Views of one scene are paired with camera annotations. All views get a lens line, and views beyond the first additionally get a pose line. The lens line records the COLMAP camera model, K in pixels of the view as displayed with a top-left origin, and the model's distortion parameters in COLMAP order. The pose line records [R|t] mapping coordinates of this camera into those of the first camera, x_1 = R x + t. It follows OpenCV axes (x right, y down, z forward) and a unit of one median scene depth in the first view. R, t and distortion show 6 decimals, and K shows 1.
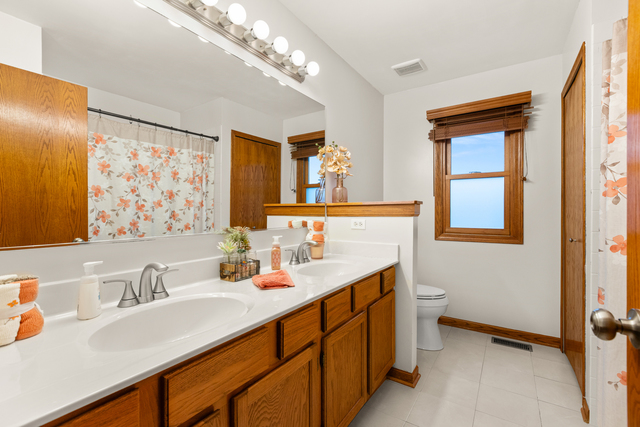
lens RADIAL K [[287.2, 0, 319.0], [0, 287.2, 208.7], [0, 0, 1]] dist [-0.000505, -0.000398]
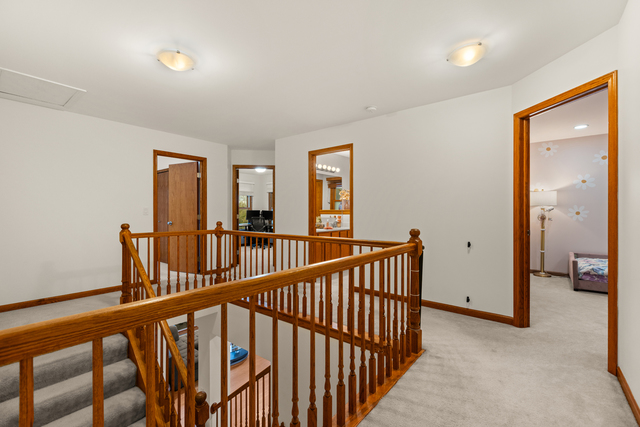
lens RADIAL K [[287.2, 0, 319.0], [0, 287.2, 208.7], [0, 0, 1]] dist [-0.000505, -0.000398]
pose [[0.995517, 0.000655, -0.094580, 0.041491], [-0.002112, 0.999881, -0.015307, 0.009224], [0.094558, 0.015438, 0.995400, -1.225067]]
